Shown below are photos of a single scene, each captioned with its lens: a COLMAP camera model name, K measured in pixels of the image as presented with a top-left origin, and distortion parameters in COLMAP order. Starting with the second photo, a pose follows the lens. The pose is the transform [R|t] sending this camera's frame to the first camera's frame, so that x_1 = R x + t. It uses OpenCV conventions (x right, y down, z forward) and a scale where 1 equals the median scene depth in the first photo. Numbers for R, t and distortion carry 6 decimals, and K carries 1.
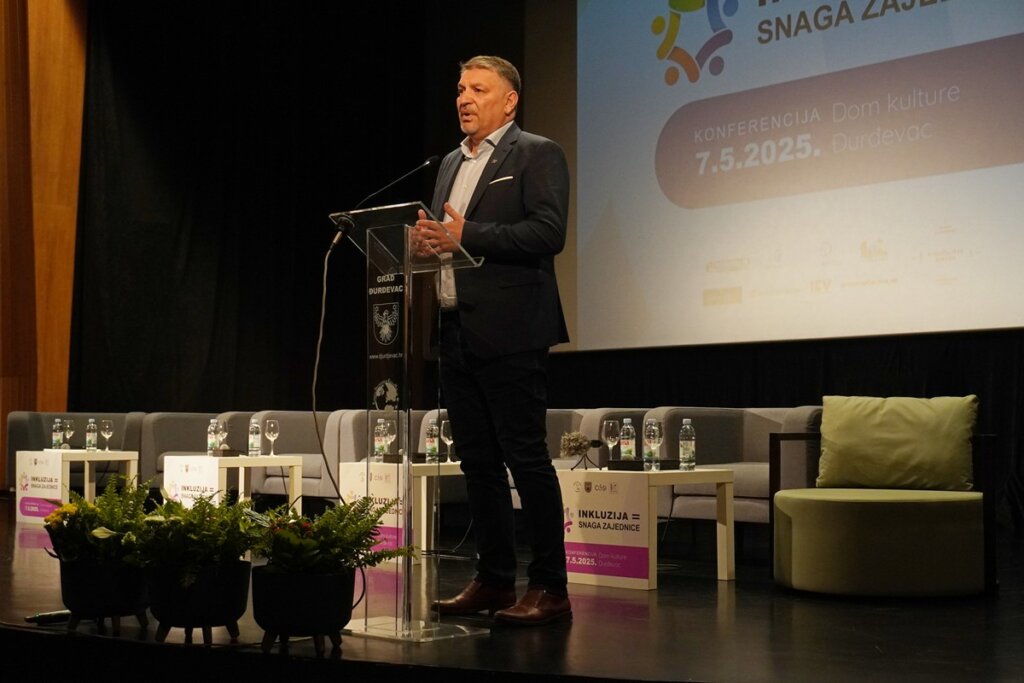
lens RADIAL K [[1545.7, 0, 513.9], [0, 1545.7, 341.2], [0, 0, 1]] dist [0.008310, 0.000000]
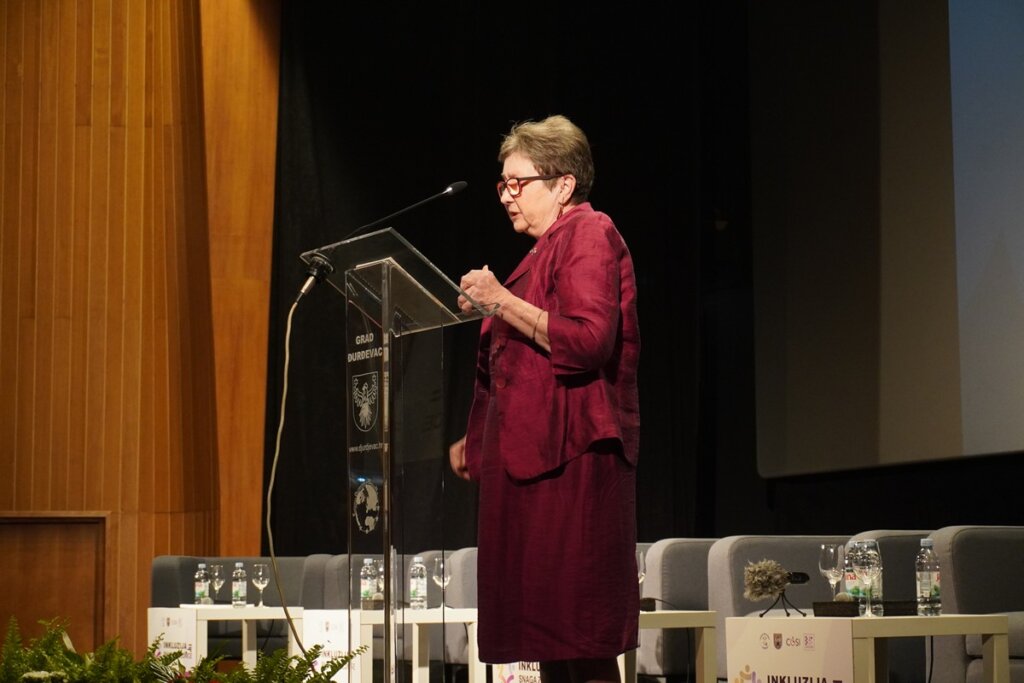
lens RADIAL K [[2185.5, 0, 509.6], [0, 2185.5, 344.2], [0, 0, 1]] dist [0.006787, 0.000000]
pose [[0.967119, -0.039465, -0.251245, 0.178766], [0.025158, 0.997887, -0.059908, 0.018322], [0.253078, 0.051617, 0.966068, 0.033168]]
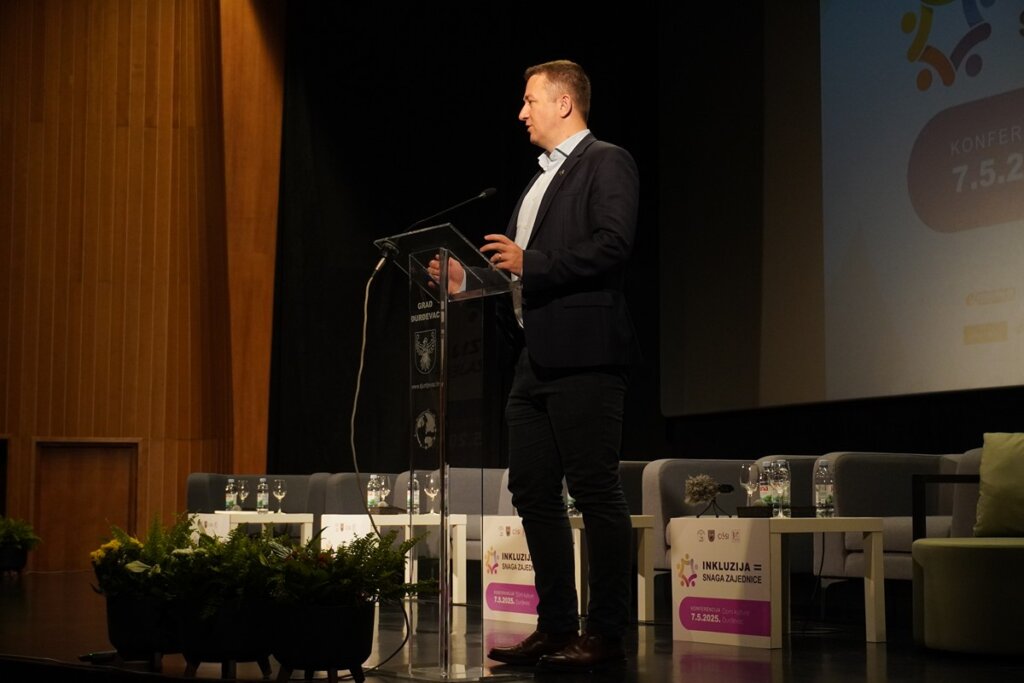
lens RADIAL K [[1827.2, 0, 508.0], [0, 1827.2, 343.9], [0, 0, 1]] dist [0.026319, 0.000000]
pose [[0.978291, -0.021985, -0.206067, 0.152932], [0.014303, 0.999149, -0.038696, 0.021584], [0.206742, 0.034909, 0.977773, -0.074825]]
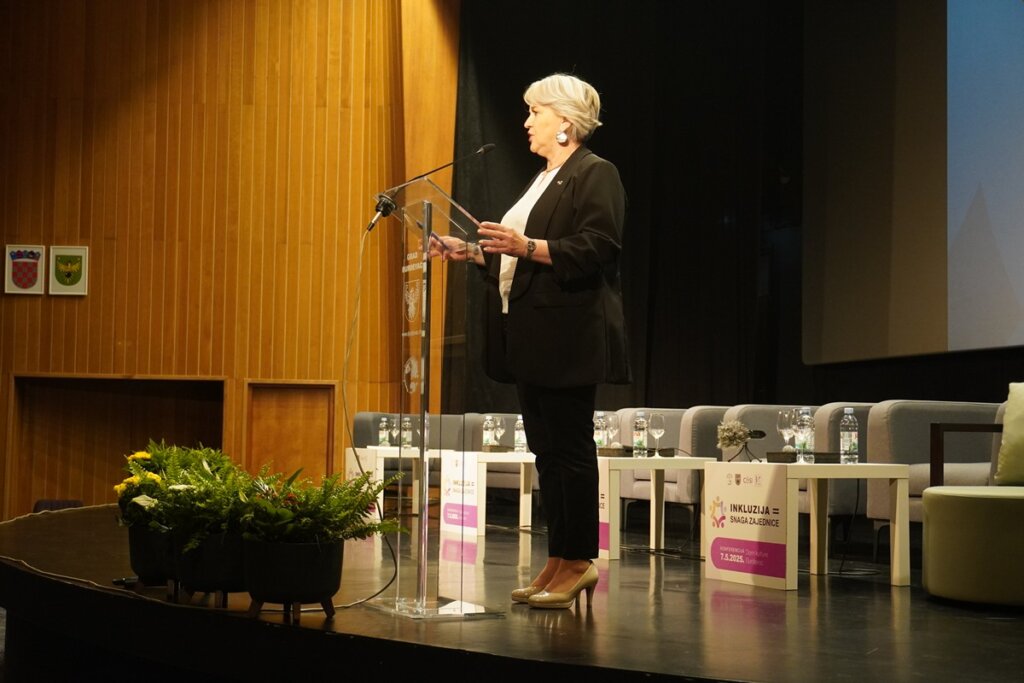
lens RADIAL K [[1573.1, 0, 510.6], [0, 1573.1, 341.3], [0, 0, 1]] dist [0.011718, 0.000000]
pose [[0.934267, -0.012266, -0.356364, 0.258091], [0.007502, 0.999863, -0.014747, 0.023070], [0.356496, 0.011104, 0.934231, 0.054559]]
